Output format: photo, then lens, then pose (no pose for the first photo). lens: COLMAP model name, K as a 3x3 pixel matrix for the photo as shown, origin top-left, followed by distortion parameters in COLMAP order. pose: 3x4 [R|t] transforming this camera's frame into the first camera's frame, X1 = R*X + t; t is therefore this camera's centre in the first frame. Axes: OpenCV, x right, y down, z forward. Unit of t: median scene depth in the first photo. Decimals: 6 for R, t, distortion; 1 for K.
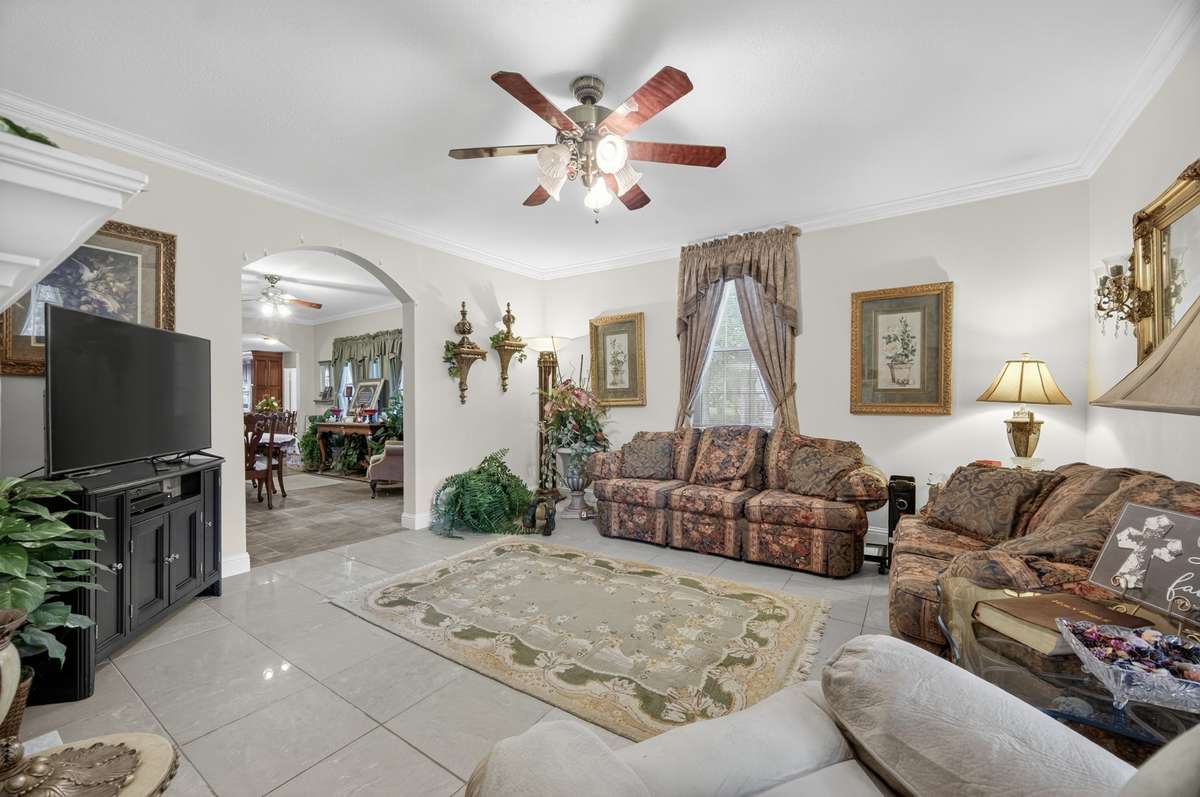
lens RADIAL K [[472.1, 0, 592.1], [0, 472.1, 407.6], [0, 0, 1]] dist [-0.001663, 0.000267]
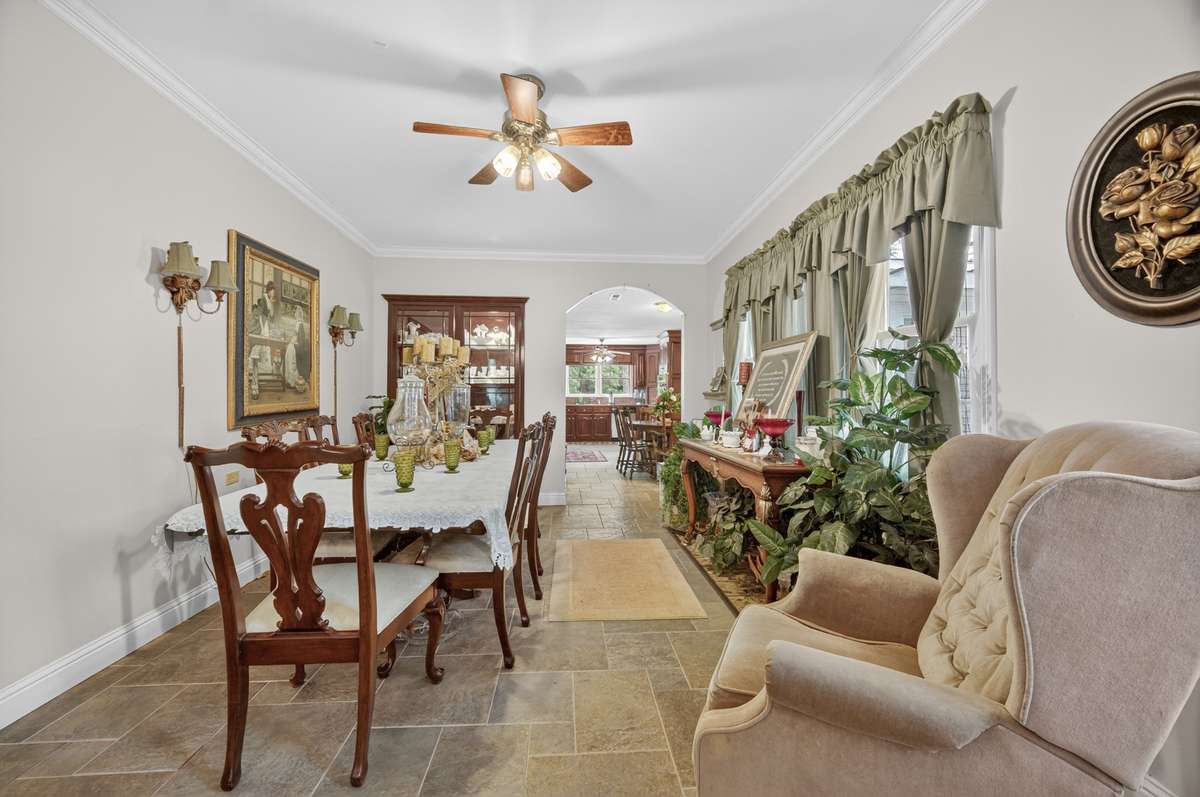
lens RADIAL K [[472.1, 0, 593.3], [0, 472.1, 387.2], [0, 0, 1]] dist [-0.001663, 0.000267]
pose [[0.606171, -0.008527, -0.795288, -0.261969], [-0.012373, 0.999720, -0.020150, -0.010477], [0.795238, 0.022055, 0.605896, 0.657506]]
